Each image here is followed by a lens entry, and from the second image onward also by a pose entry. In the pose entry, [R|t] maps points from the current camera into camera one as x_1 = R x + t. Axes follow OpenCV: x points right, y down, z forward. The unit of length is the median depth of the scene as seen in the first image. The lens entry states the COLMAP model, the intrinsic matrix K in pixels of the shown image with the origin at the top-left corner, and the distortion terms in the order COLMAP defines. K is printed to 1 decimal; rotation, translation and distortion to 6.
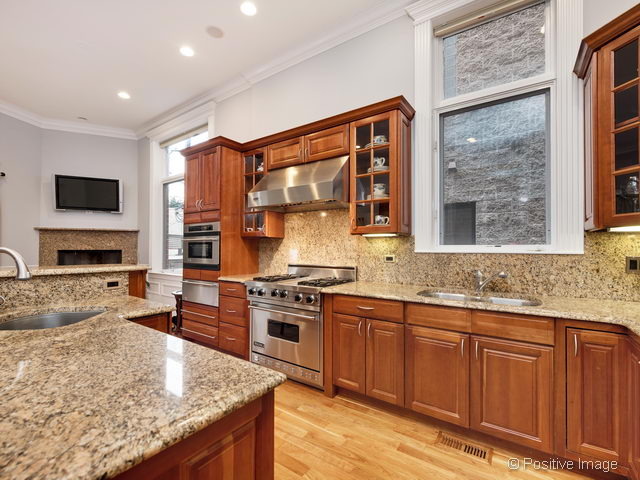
lens RADIAL K [[294.4, 0, 318.2], [0, 294.4, 242.7], [0, 0, 1]] dist [0.004329, 0.000365]
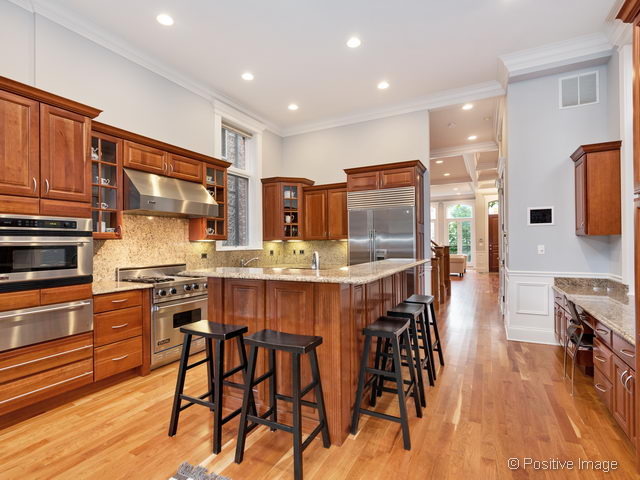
lens RADIAL K [[294.4, 0, 320.4], [0, 294.4, 241.3], [0, 0, 1]] dist [0.004329, 0.000365]
pose [[-0.116606, 0.004635, 0.993167, -1.154071], [-0.009571, 0.999937, -0.005790, -0.014250], [-0.993132, -0.010181, -0.116555, 0.499892]]
